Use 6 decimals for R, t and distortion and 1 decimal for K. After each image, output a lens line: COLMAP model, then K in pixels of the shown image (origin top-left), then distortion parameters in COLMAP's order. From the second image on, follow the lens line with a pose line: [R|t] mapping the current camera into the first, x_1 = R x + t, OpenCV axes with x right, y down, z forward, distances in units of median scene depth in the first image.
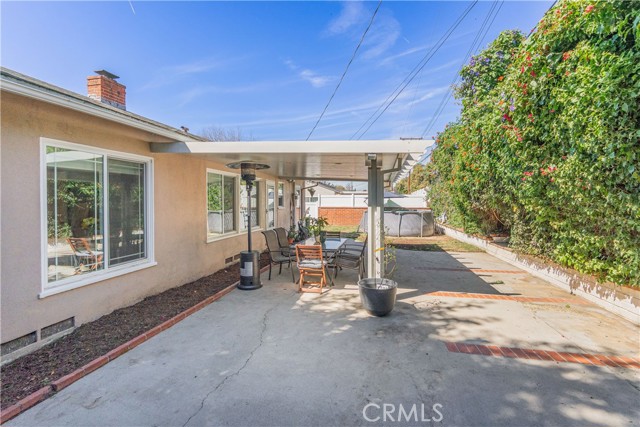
lens RADIAL K [[281.8, 0, 321.8], [0, 281.8, 212.0], [0, 0, 1]] dist [0.001958, -0.000274]
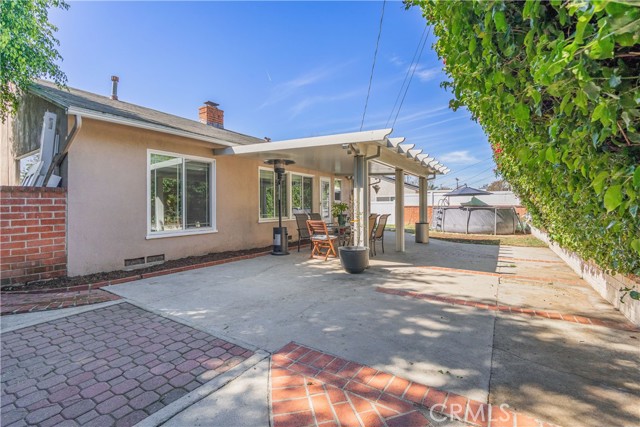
lens RADIAL K [[281.8, 0, 321.8], [0, 281.8, 212.0], [0, 0, 1]] dist [0.001958, -0.000274]
pose [[0.940726, 0.004860, -0.339131, 0.436021], [-0.009034, 0.999902, -0.010730, 0.096847], [0.339046, 0.013158, 0.940678, -0.202281]]
